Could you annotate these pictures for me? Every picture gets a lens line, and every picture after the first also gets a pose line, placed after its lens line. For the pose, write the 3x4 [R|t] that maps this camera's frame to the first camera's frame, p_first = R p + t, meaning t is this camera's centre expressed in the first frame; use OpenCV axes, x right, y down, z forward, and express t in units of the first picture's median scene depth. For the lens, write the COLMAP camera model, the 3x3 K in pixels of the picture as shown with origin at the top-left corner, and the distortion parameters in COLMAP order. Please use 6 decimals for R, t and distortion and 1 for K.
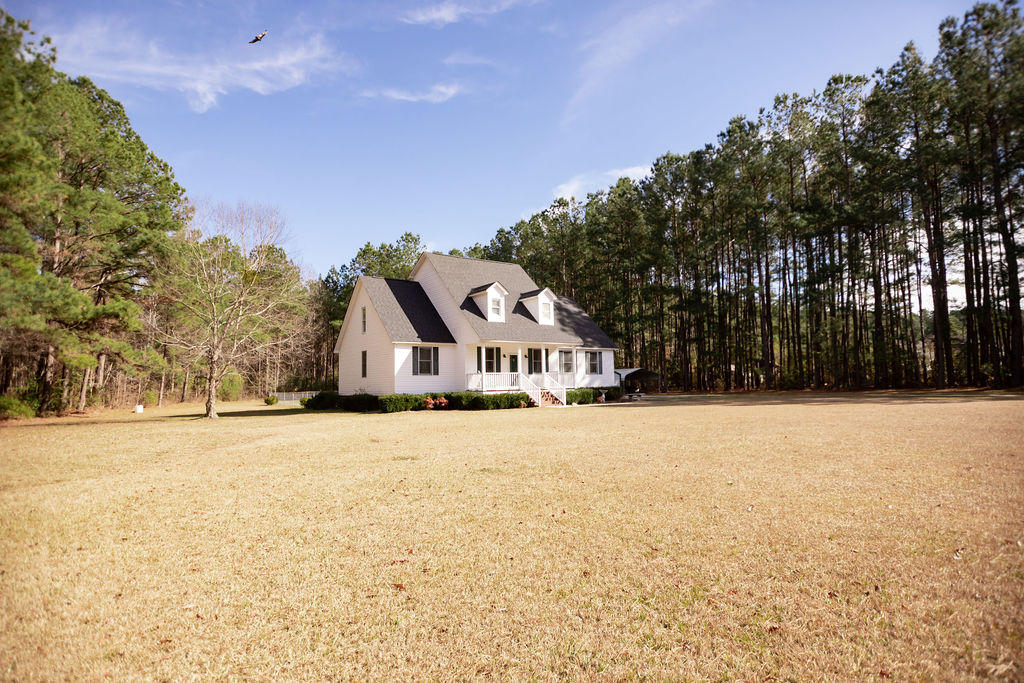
lens RADIAL K [[538.3, 0, 512.0], [0, 538.3, 341.5], [0, 0, 1]] dist [0.020099, 0.000884]
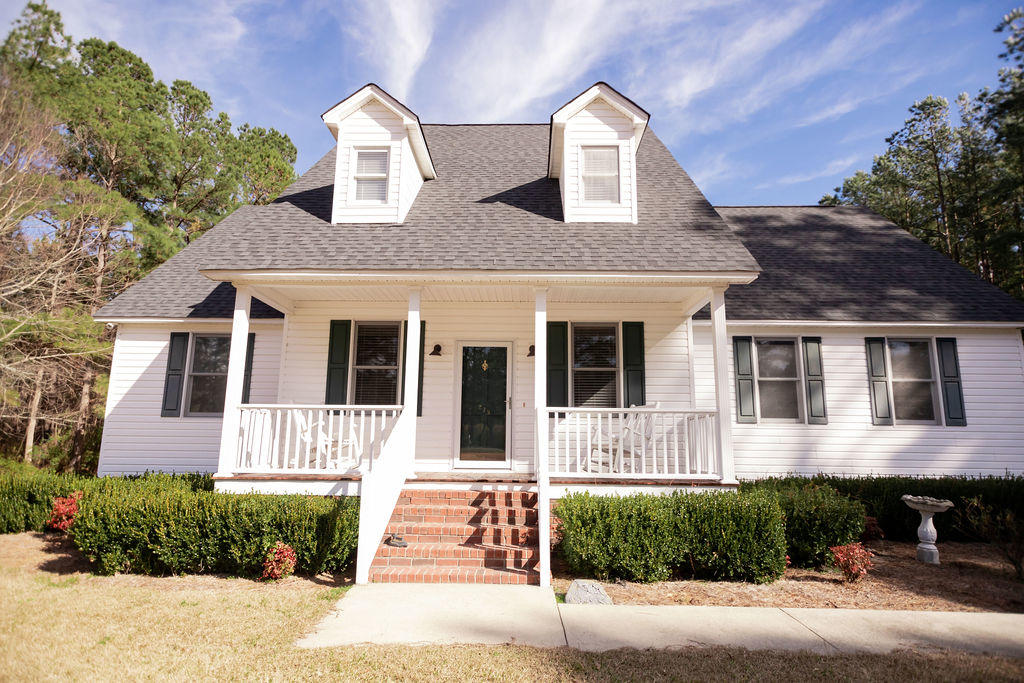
lens RADIAL K [[566.3, 0, 512.0], [0, 566.3, 341.5], [0, 0, 1]] dist [0.017273, 0.000026]
pose [[0.798410, -0.084291, -0.596185, 0.193243], [0.021215, 0.993476, -0.112052, 0.056328], [0.601740, 0.076815, 0.794990, 0.787404]]
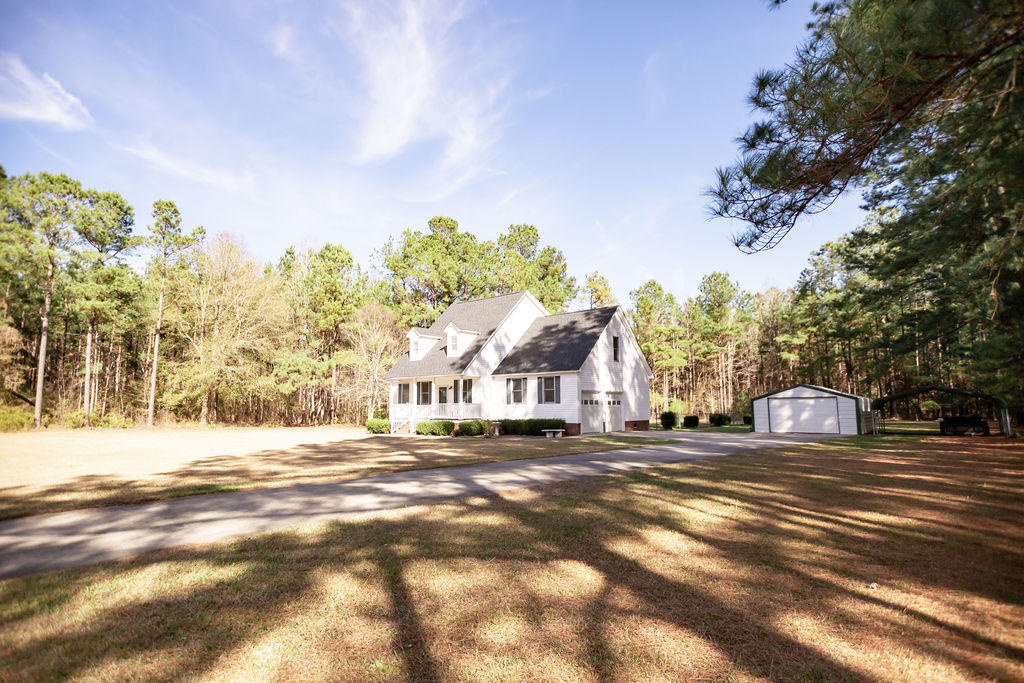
lens RADIAL K [[538.3, 0, 512.0], [0, 538.3, 341.5], [0, 0, 1]] dist [0.020099, 0.000884]
pose [[0.257572, -0.106338, -0.960390, 1.130284], [0.075059, 0.993125, -0.089832, 0.042371], [0.963339, -0.048948, 0.263783, 0.862374]]
